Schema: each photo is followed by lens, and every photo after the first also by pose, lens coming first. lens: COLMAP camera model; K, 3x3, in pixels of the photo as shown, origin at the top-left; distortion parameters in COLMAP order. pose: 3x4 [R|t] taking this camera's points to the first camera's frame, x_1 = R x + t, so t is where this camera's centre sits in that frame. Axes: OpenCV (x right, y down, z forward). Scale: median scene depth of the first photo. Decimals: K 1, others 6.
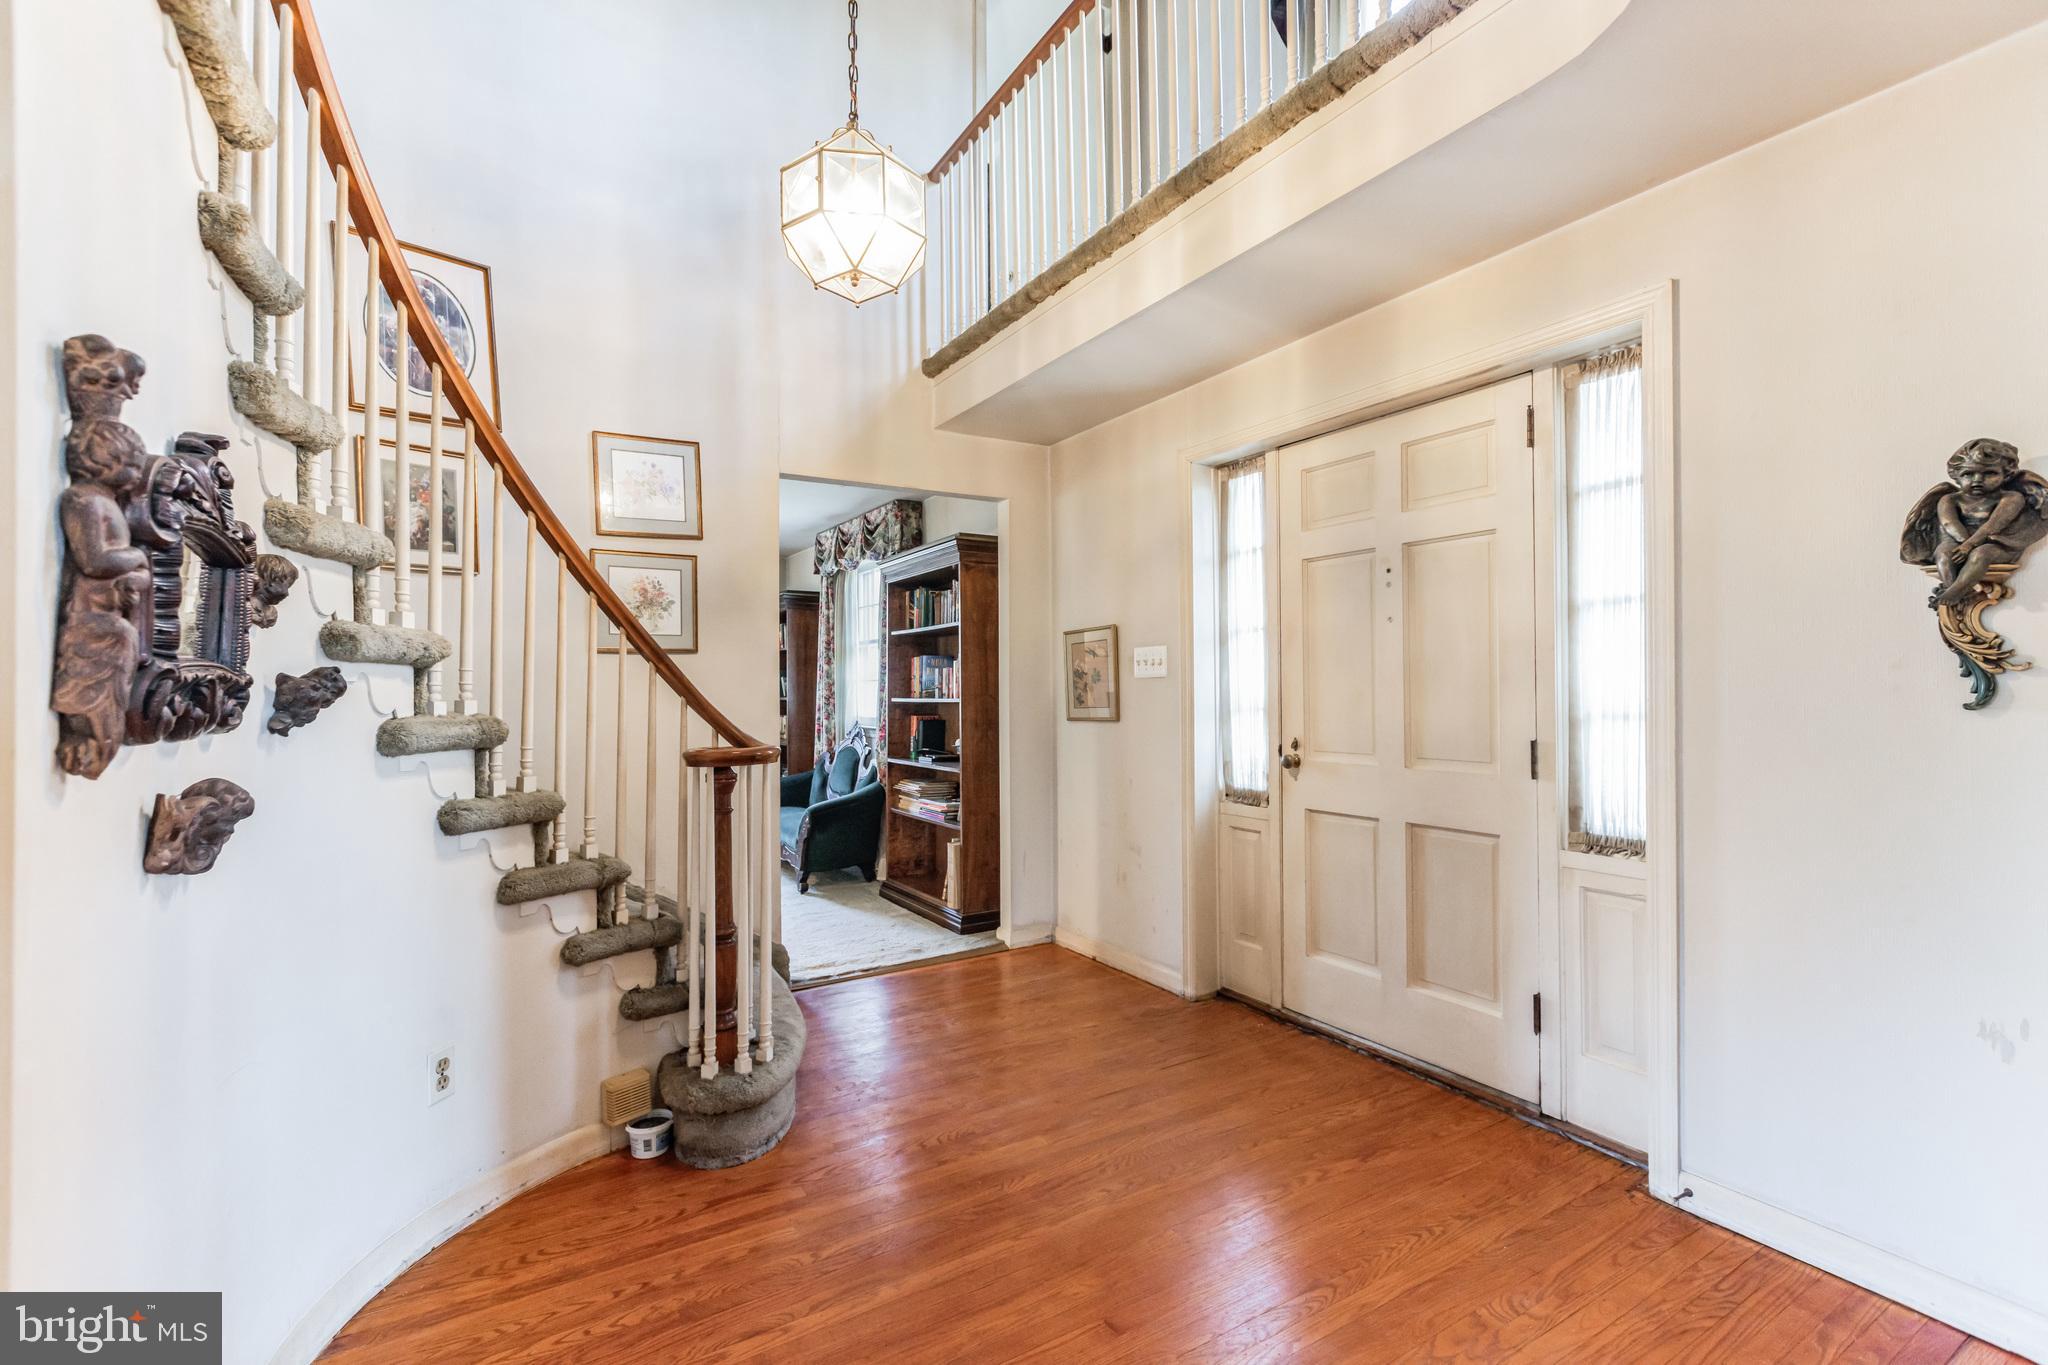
lens RADIAL K [[913.7, 0, 1024.5], [0, 913.7, 681.5], [0, 0, 1]] dist [0.001751, 0.000065]
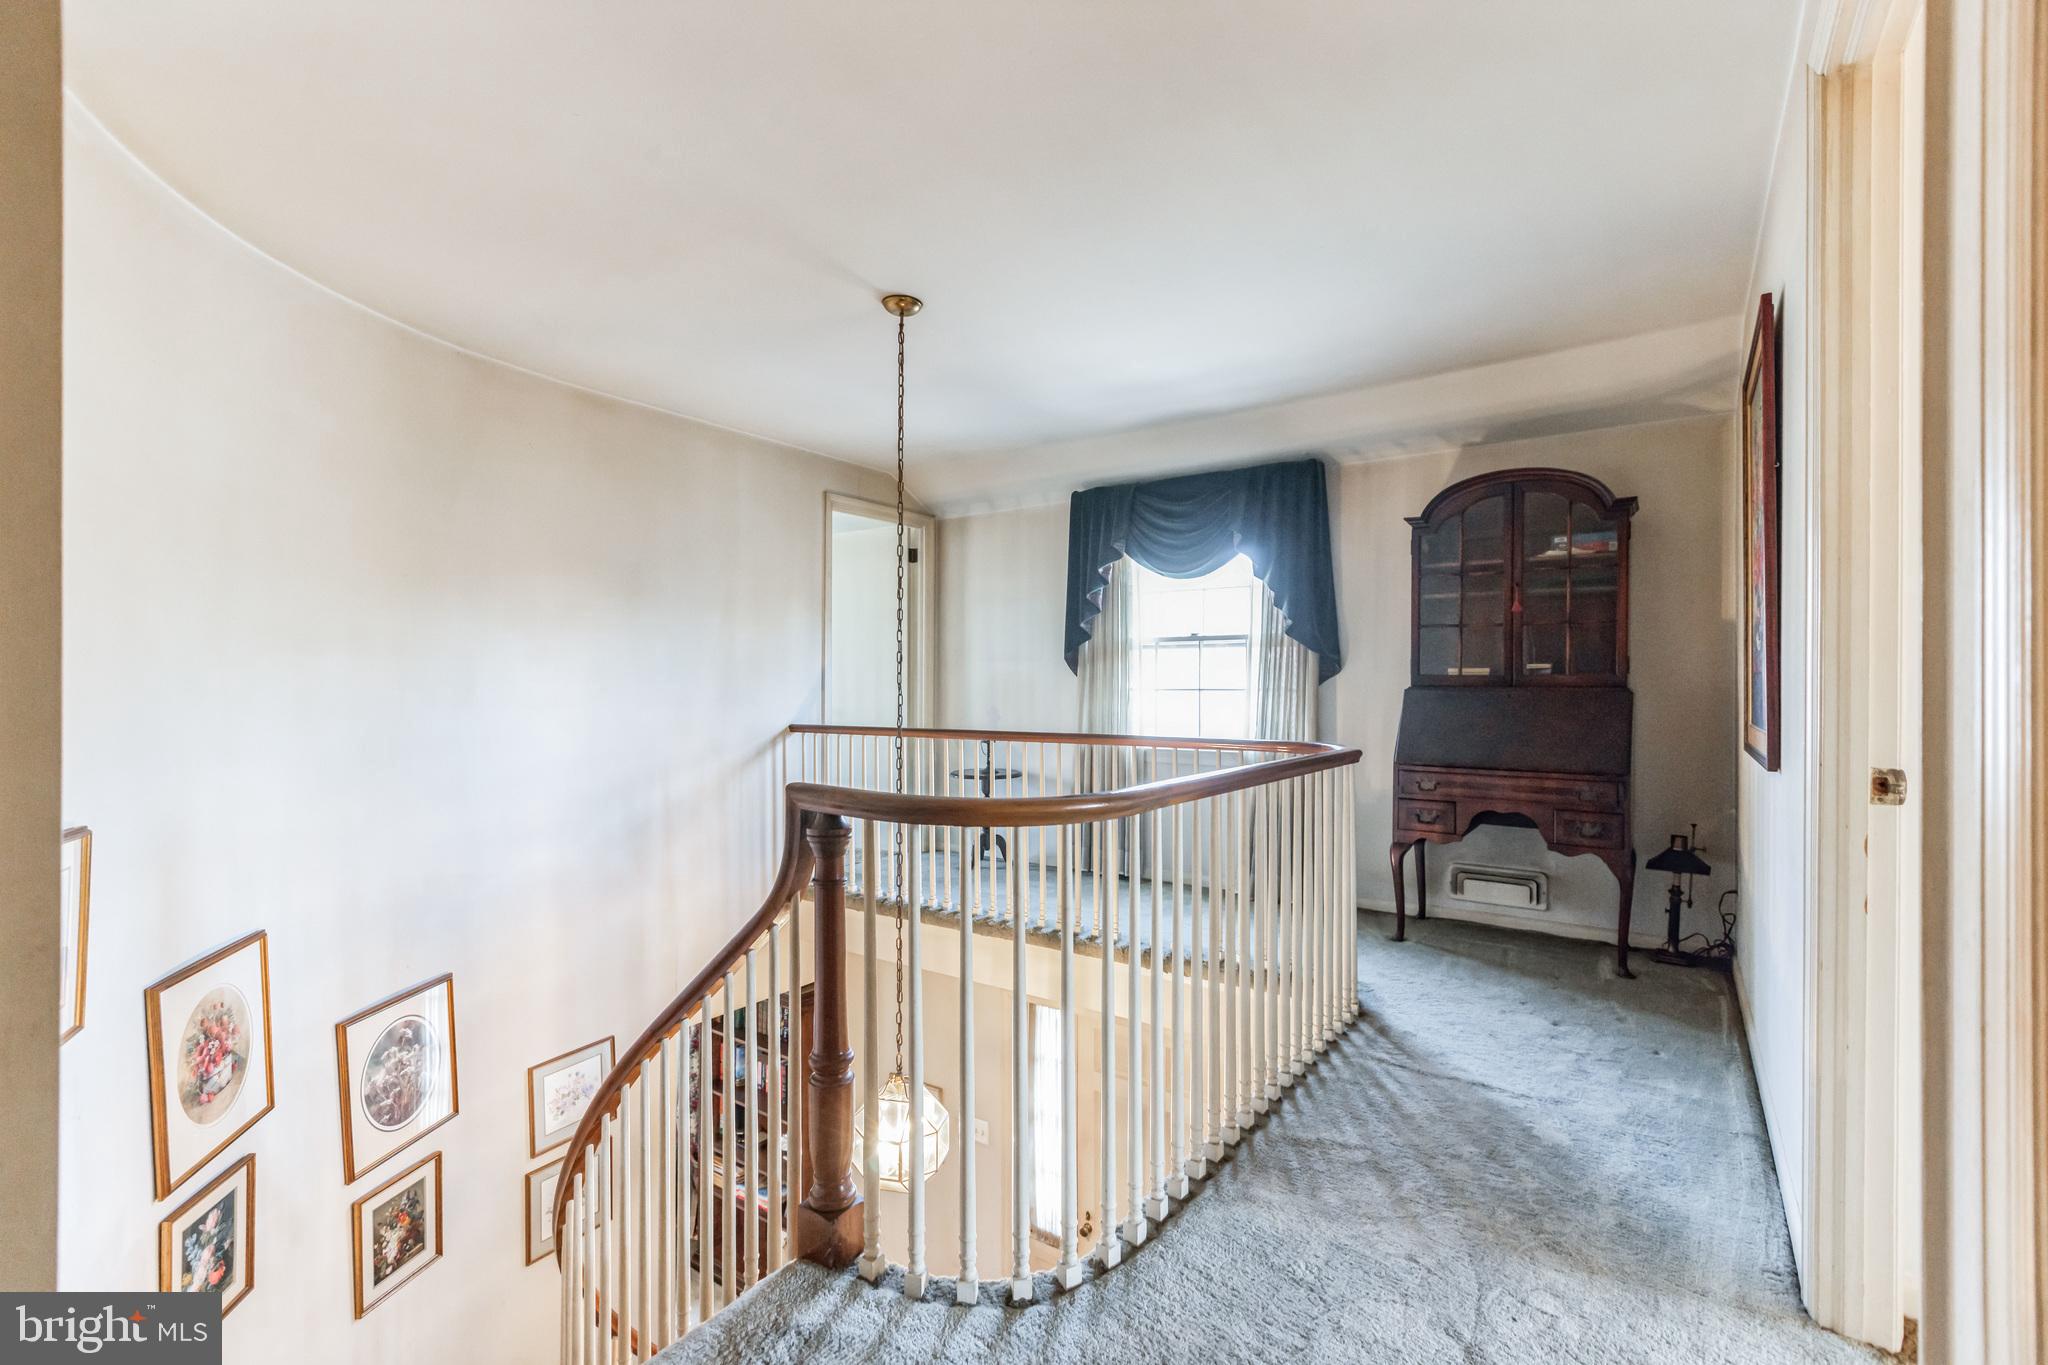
lens RADIAL K [[913.7, 0, 1025.5], [0, 913.7, 685.5], [0, 0, 1]] dist [0.001751, 0.000065]
pose [[0.917301, 0.008071, 0.398112, -0.347883], [-0.011320, 0.999919, 0.005809, -0.722764], [-0.398033, -0.009835, 0.917319, -0.249058]]
